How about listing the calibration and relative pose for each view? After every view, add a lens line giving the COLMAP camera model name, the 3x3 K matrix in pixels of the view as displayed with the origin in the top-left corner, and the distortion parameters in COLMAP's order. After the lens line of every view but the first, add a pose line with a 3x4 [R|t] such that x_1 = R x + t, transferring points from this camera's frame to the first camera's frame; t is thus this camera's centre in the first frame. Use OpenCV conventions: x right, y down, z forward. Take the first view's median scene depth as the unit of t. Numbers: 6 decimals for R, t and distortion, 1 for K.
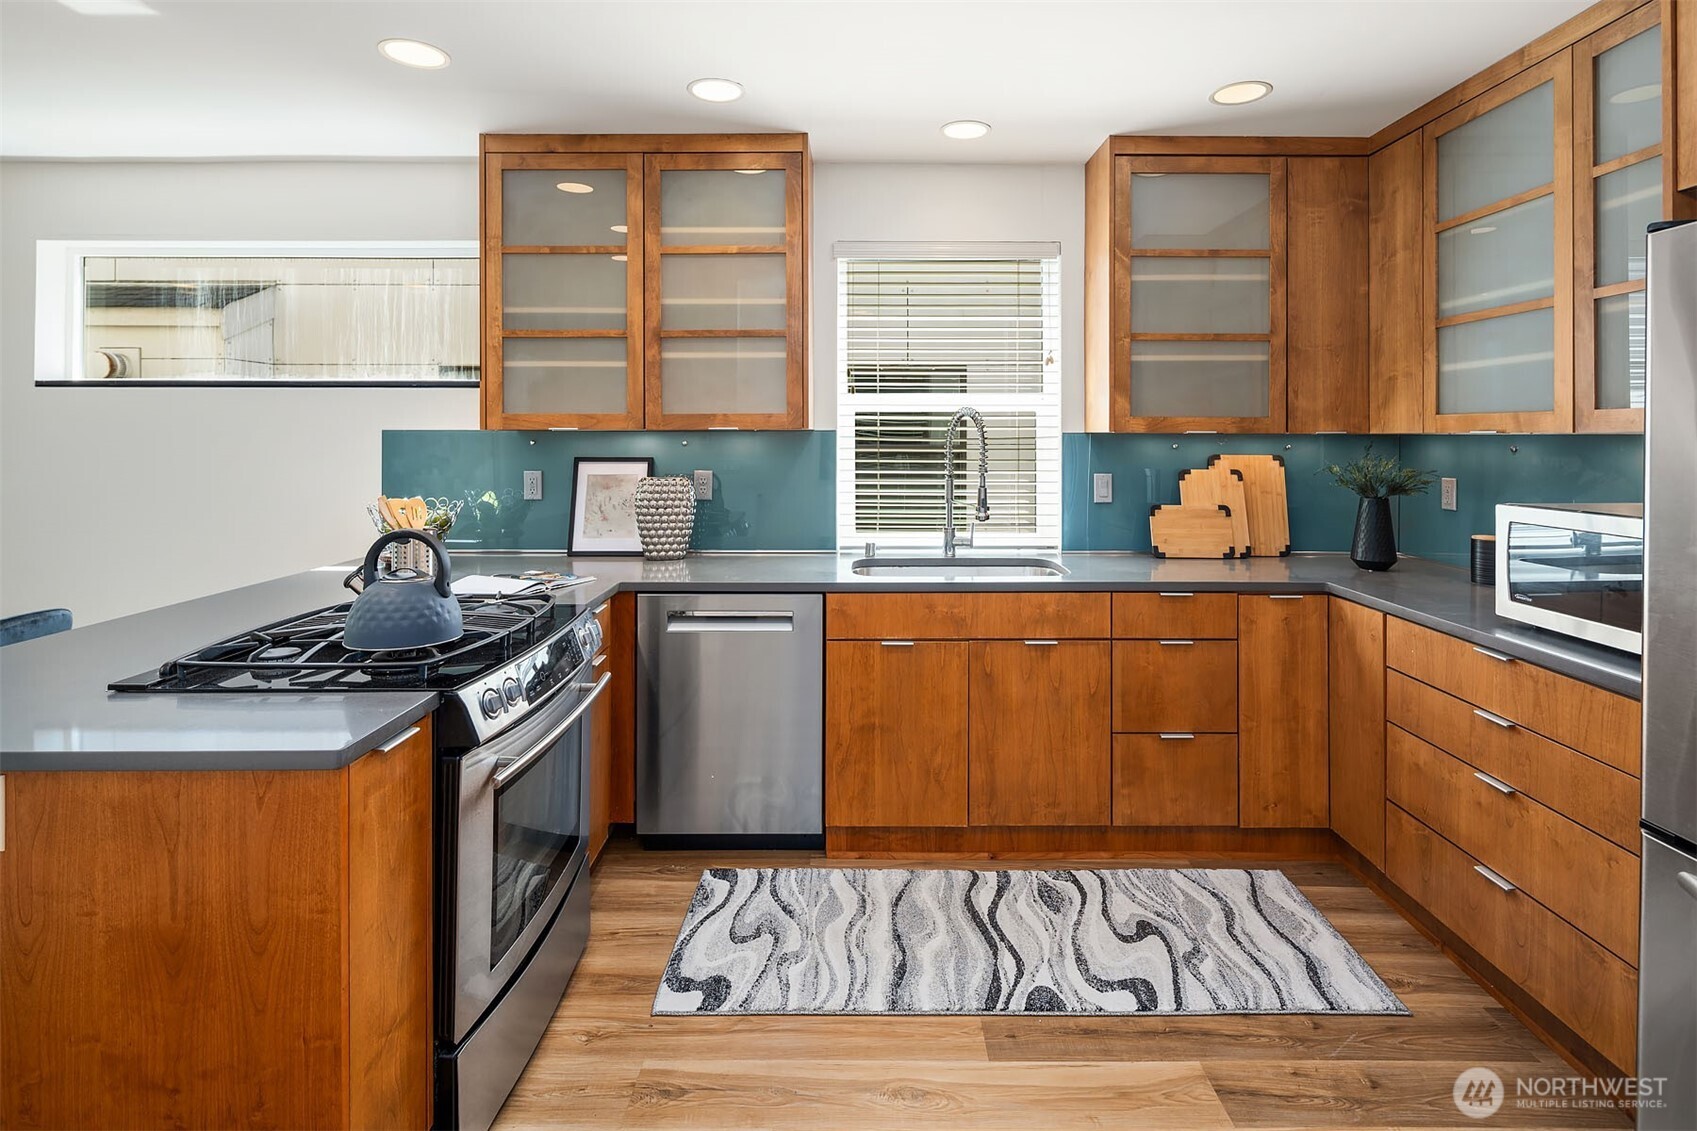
lens RADIAL K [[854.0, 0, 850.1], [0, 854.0, 431.7], [0, 0, 1]] dist [-0.000935, -0.000581]
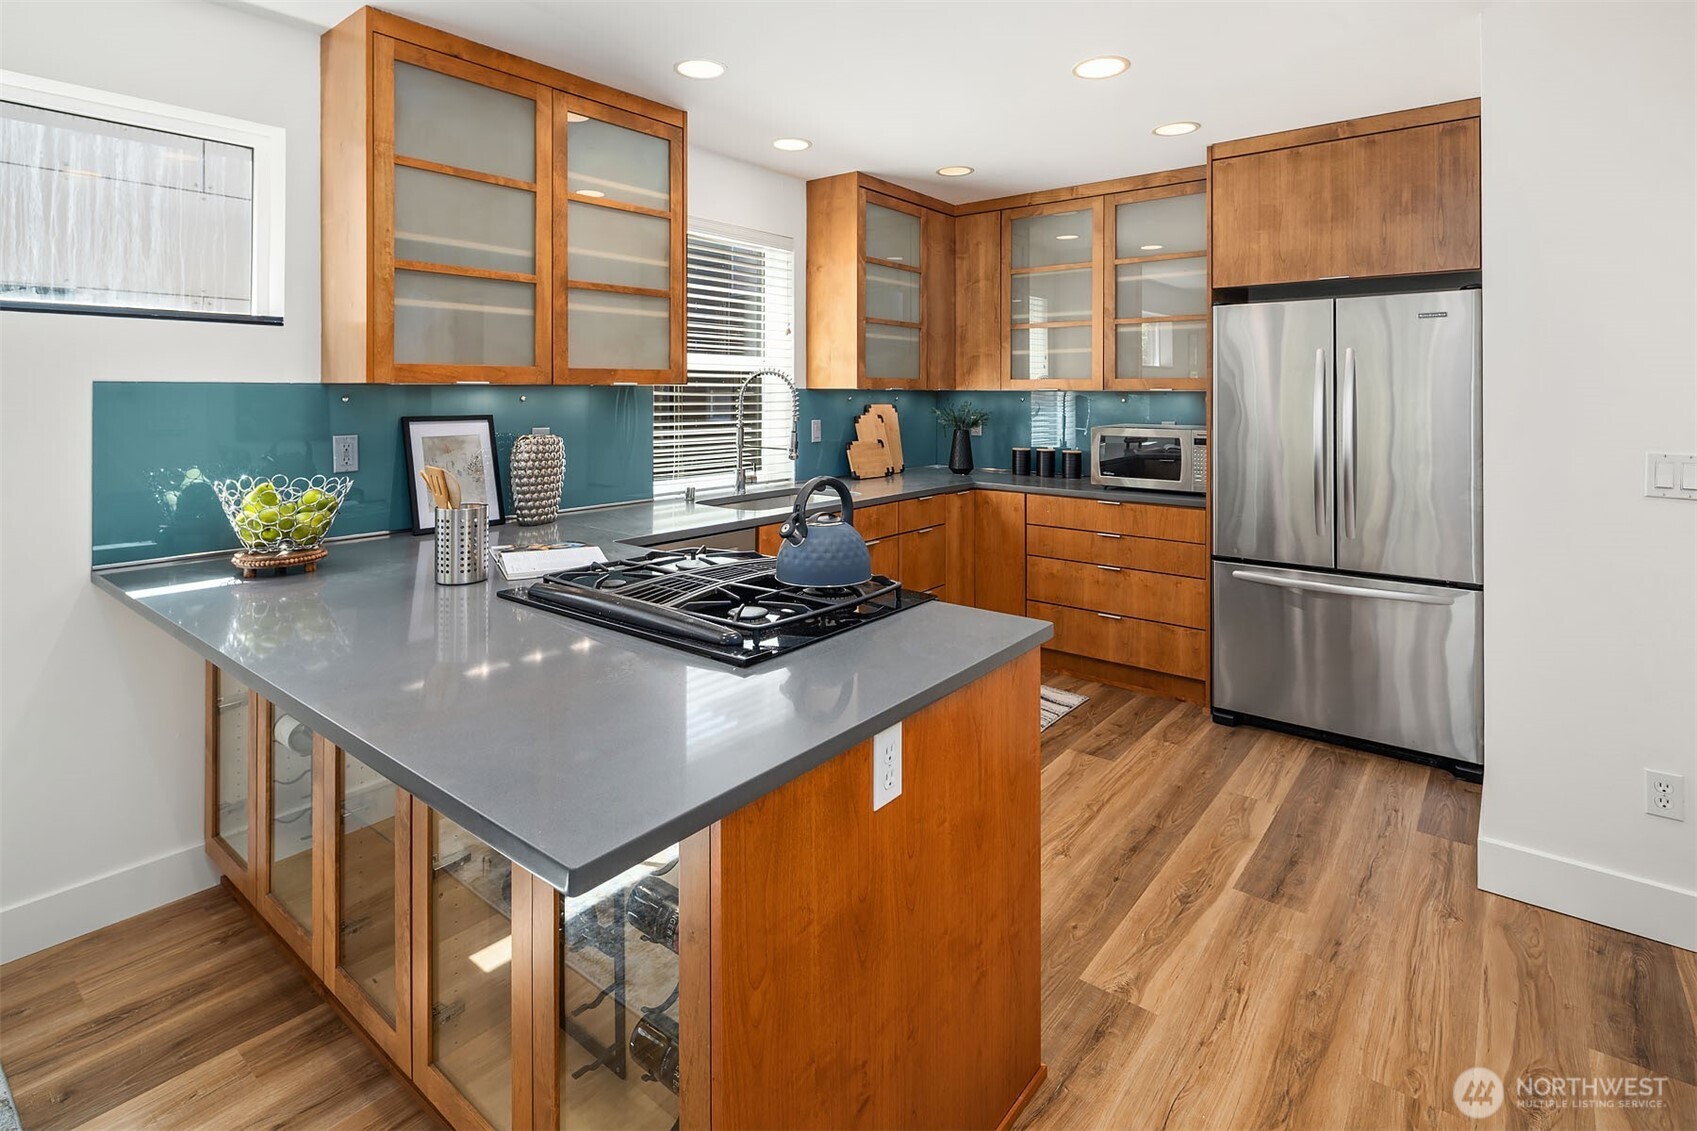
lens RADIAL K [[849.0, 0, 844.8], [0, 849.0, 383.8], [0, 0, 1]] dist [0.000501, 0.000456]
pose [[0.620293, 0.007524, 0.784334, -0.770944], [-0.005202, 0.999971, -0.005479, 0.000498], [-0.784353, -0.000682, 0.620314, 0.173150]]
